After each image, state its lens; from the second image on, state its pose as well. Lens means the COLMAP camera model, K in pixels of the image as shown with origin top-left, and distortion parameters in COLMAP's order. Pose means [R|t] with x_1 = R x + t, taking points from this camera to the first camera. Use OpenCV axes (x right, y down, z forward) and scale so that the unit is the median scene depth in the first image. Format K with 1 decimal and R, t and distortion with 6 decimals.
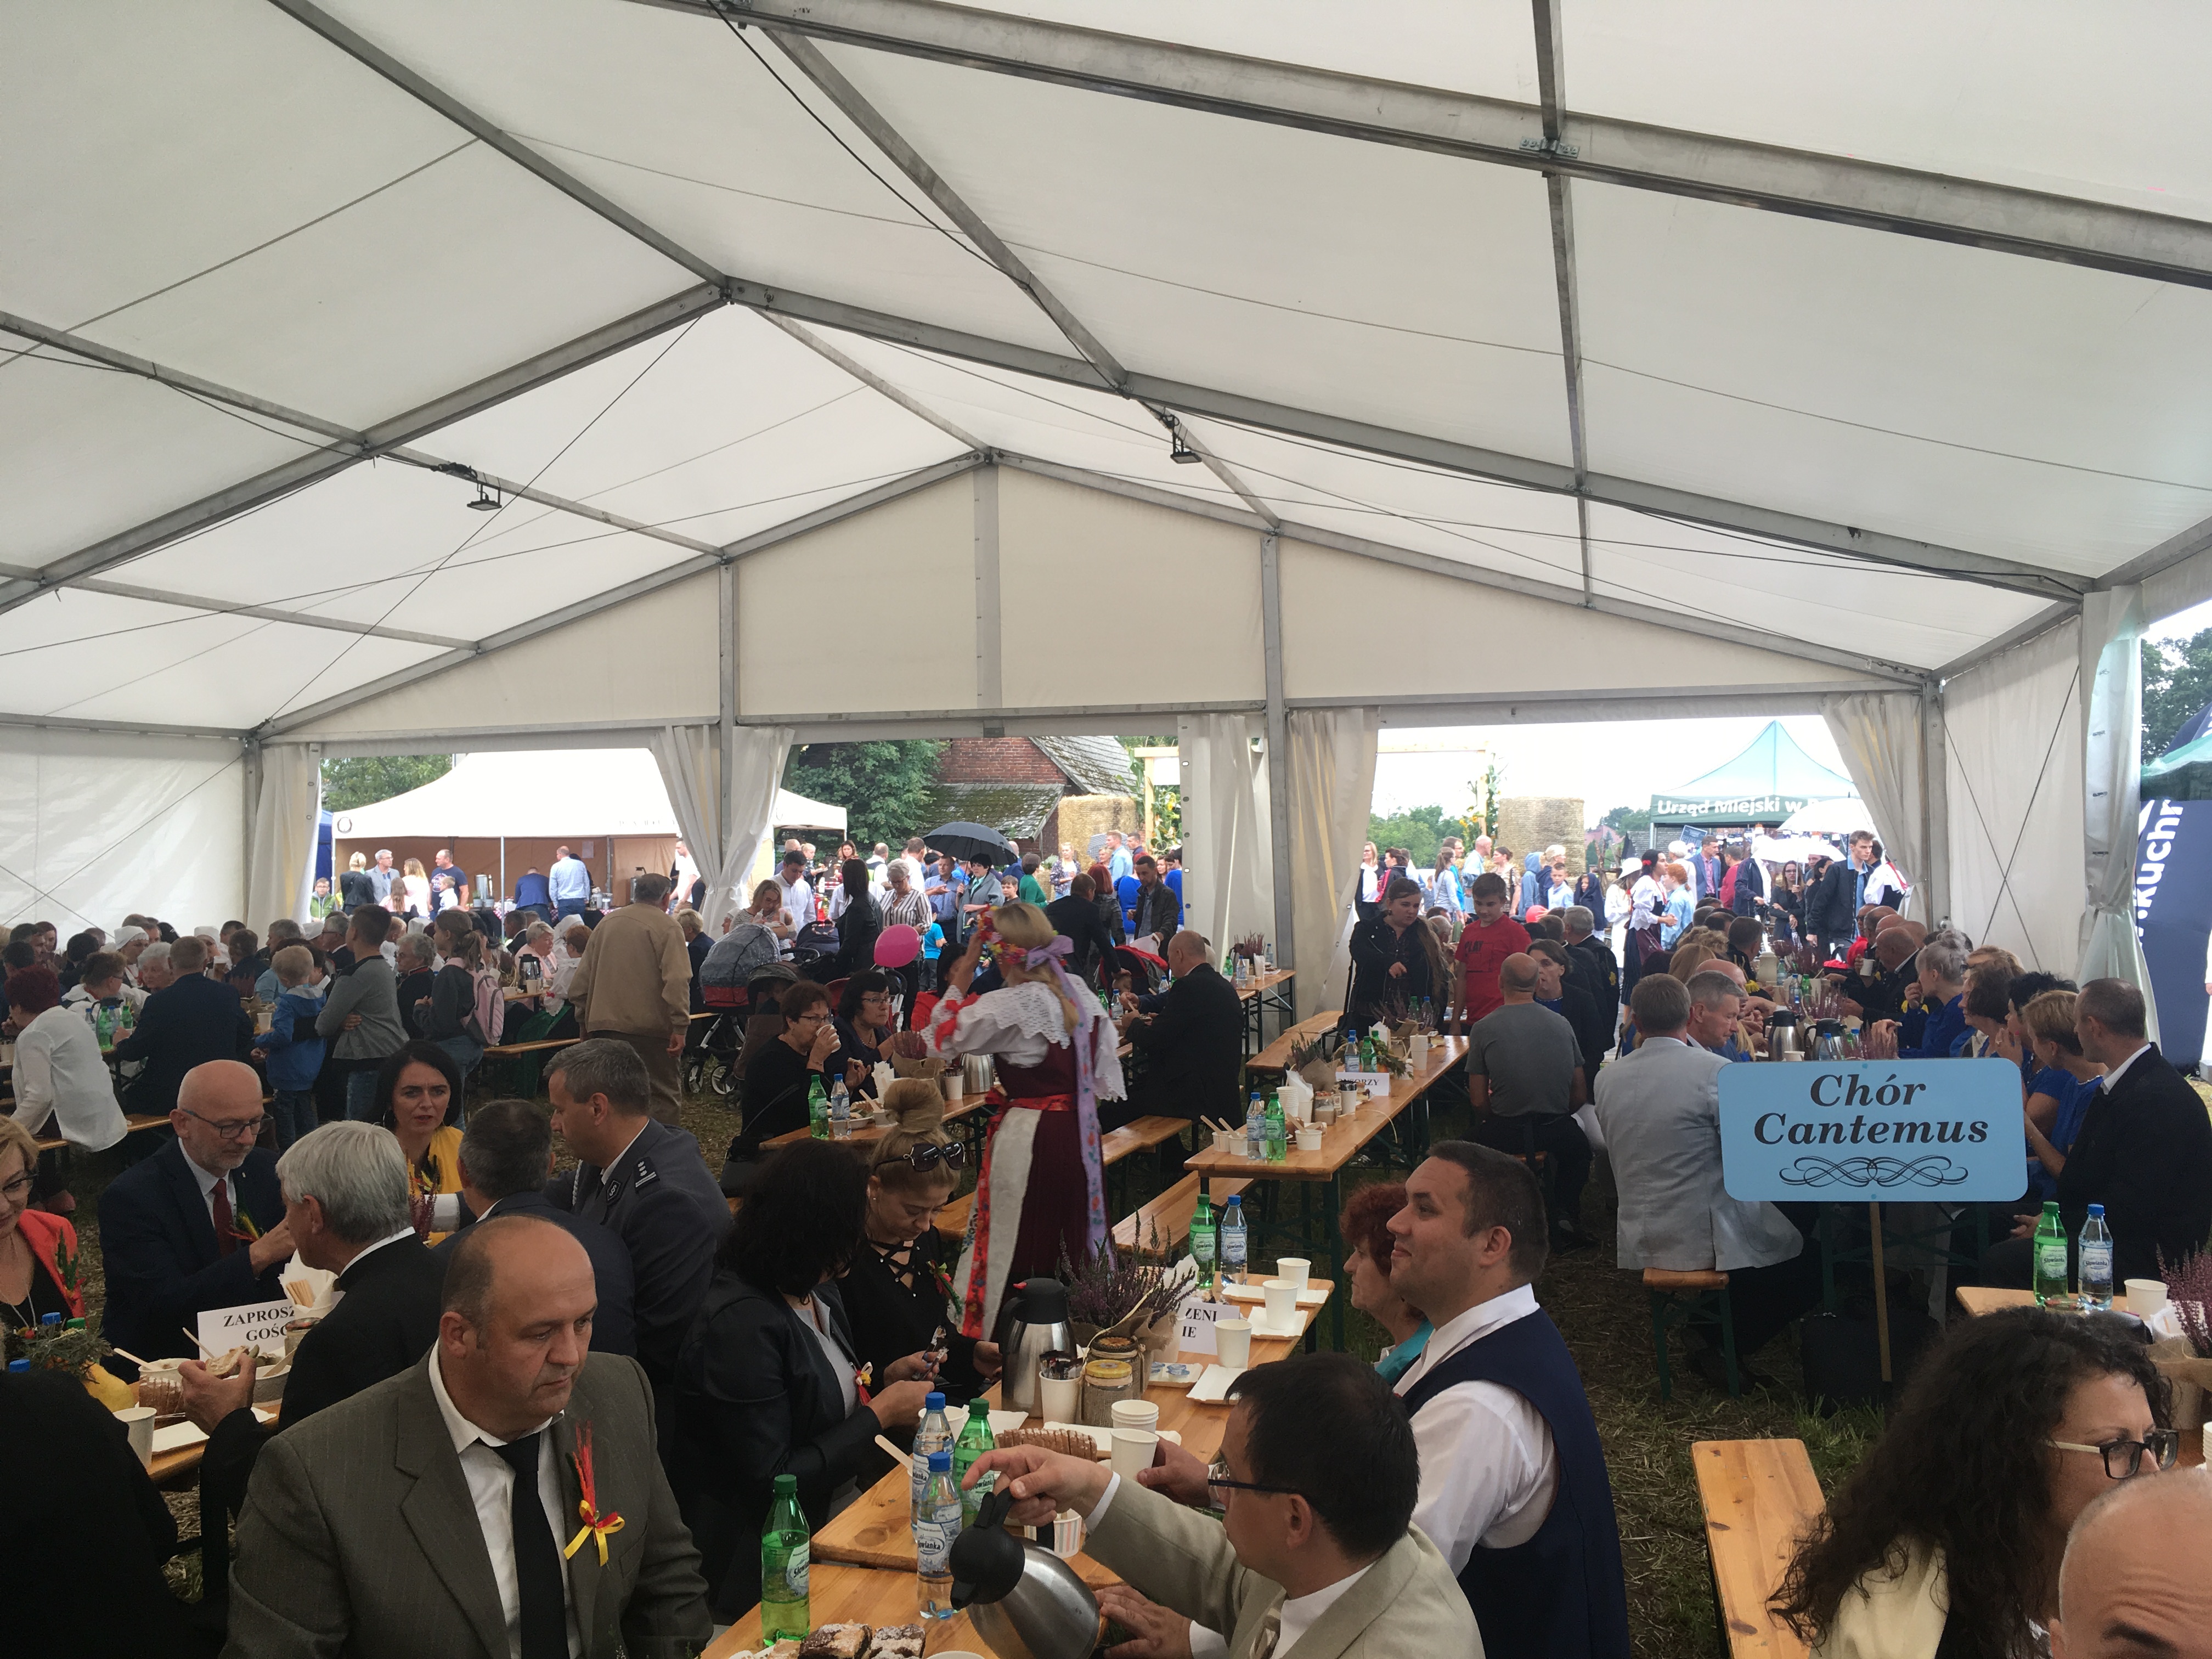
lens RADIAL K [[1886.1, 0, 1105.1], [0, 1886.1, 832.2], [0, 0, 1]] dist [0.091833, -0.122912]
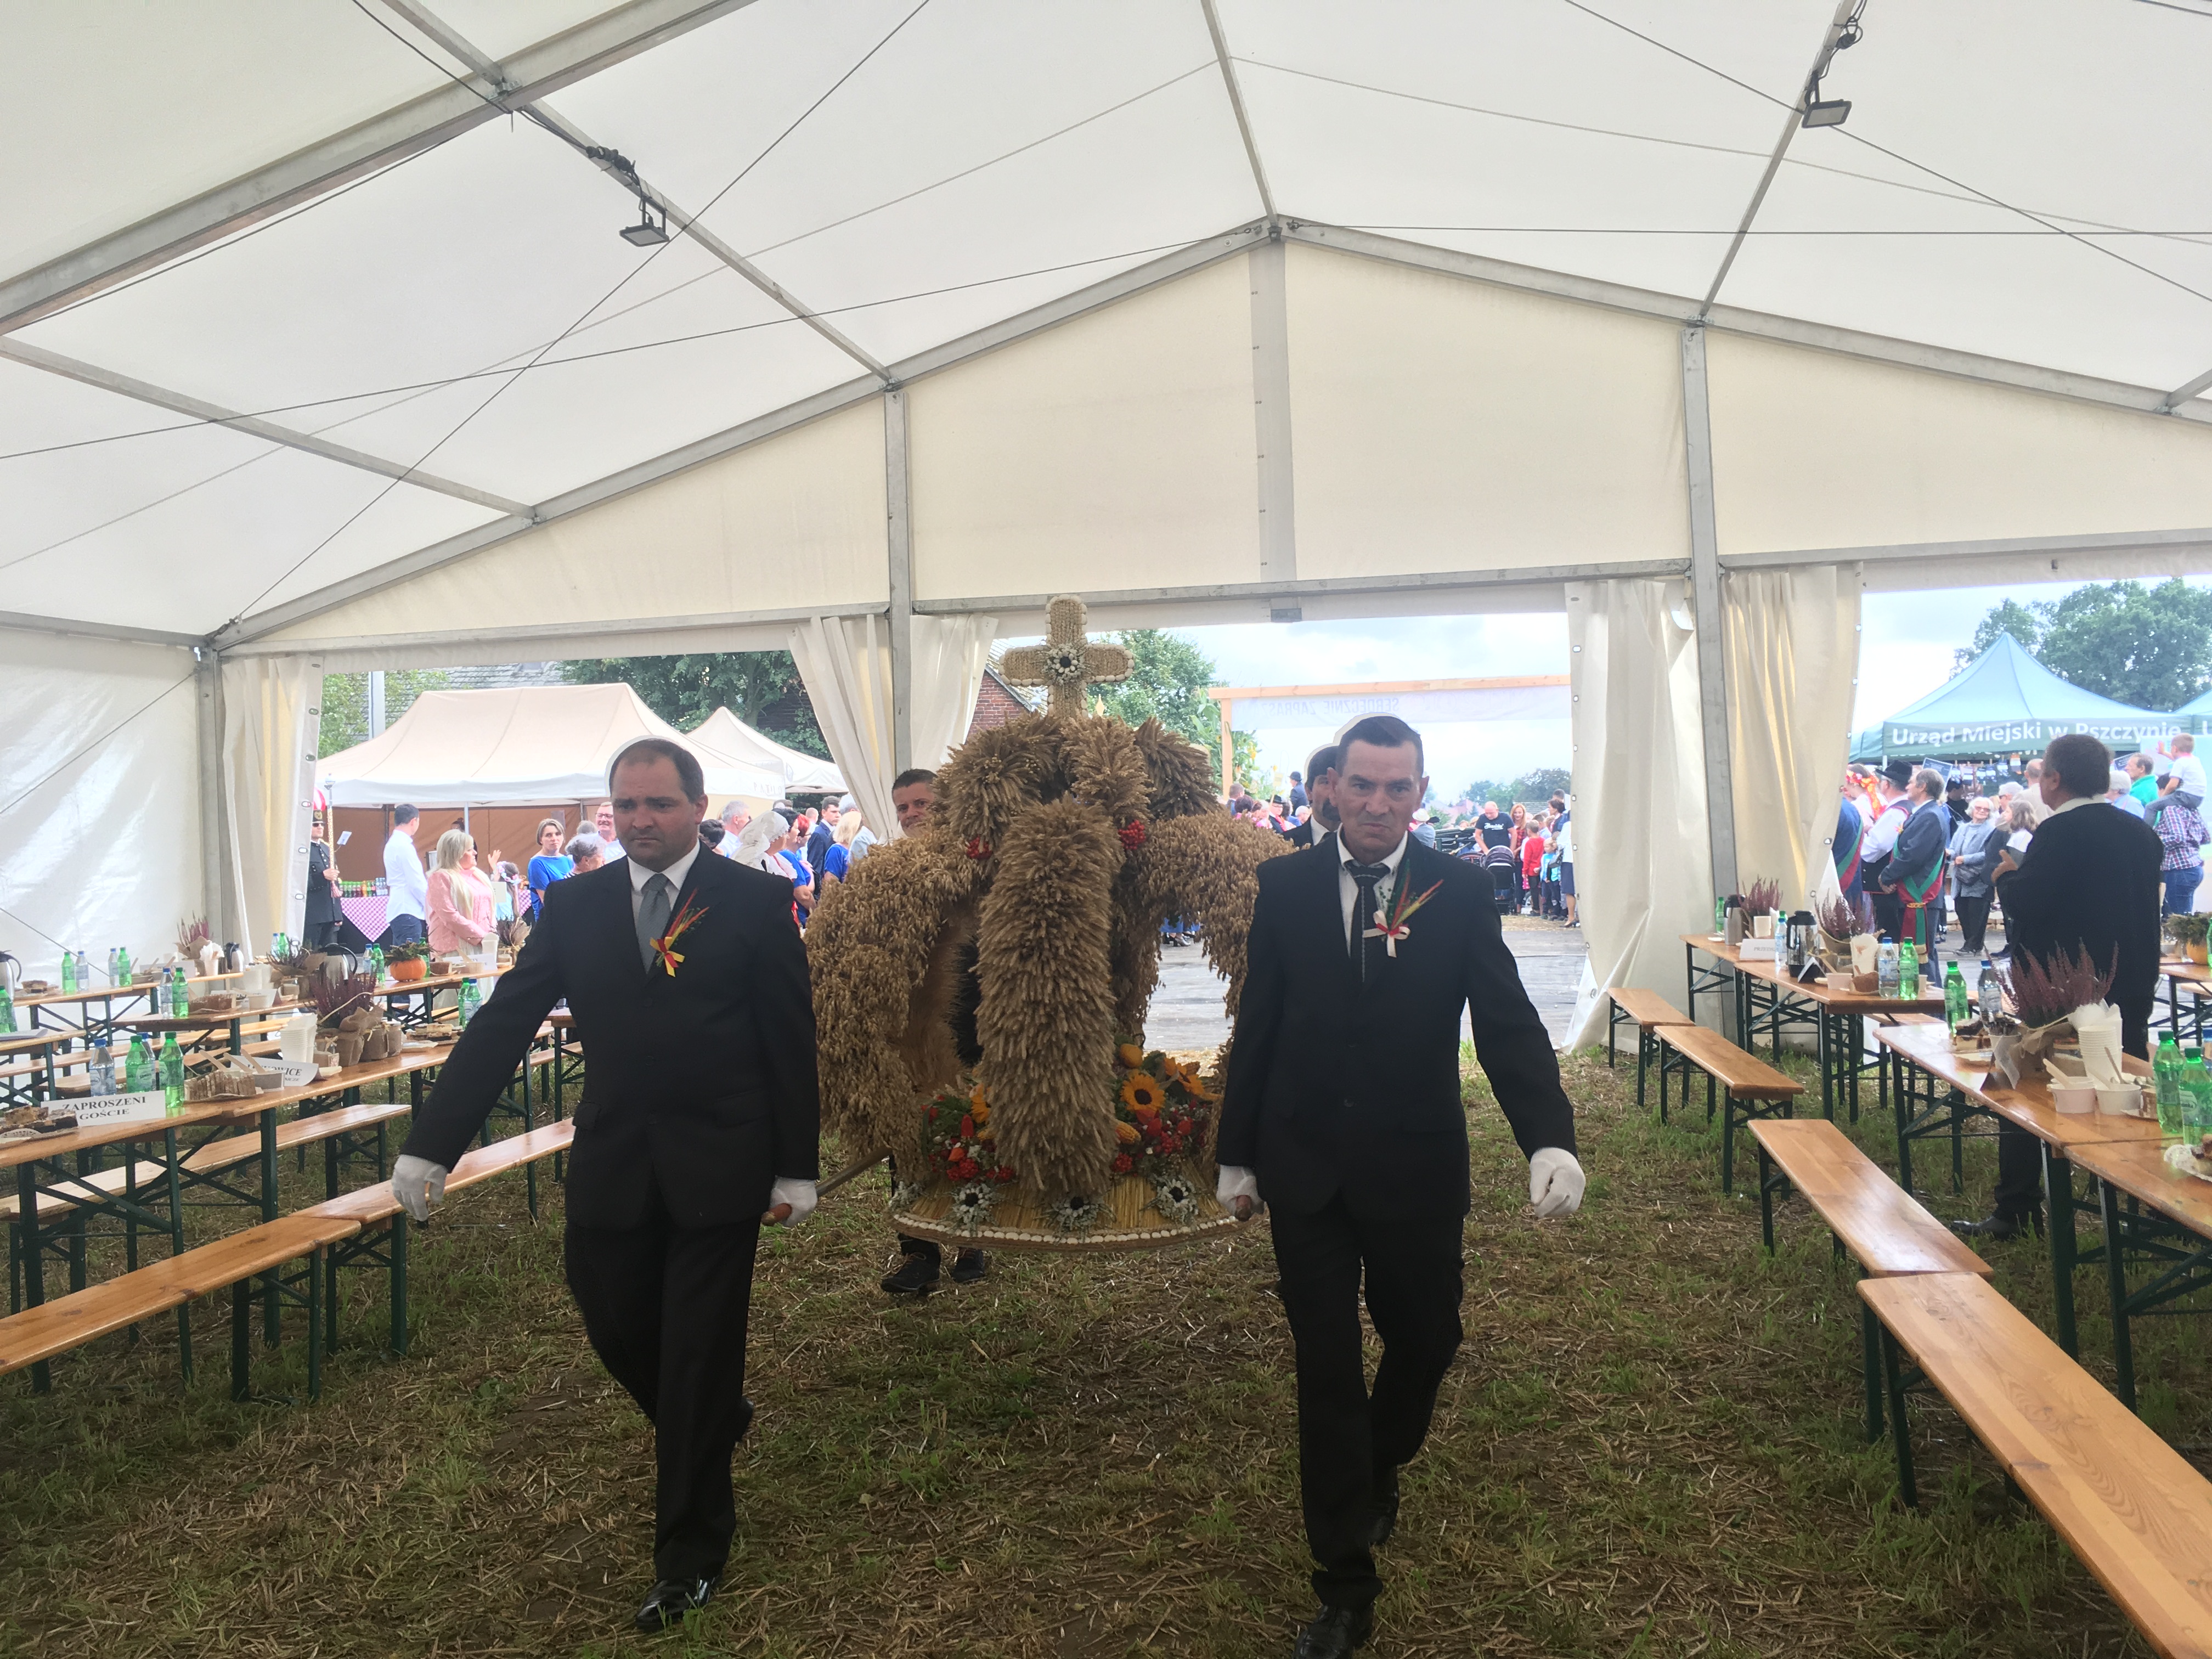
lens RADIAL K [[1886.1, 0, 1105.3], [0, 1886.1, 827.5], [0, 0, 1]] dist [0.091833, -0.122912]
pose [[0.996864, -0.019548, 0.076686, -0.179105], [0.019059, 0.999793, 0.007103, 0.021089], [-0.076809, -0.005620, 0.997030, 0.276725]]
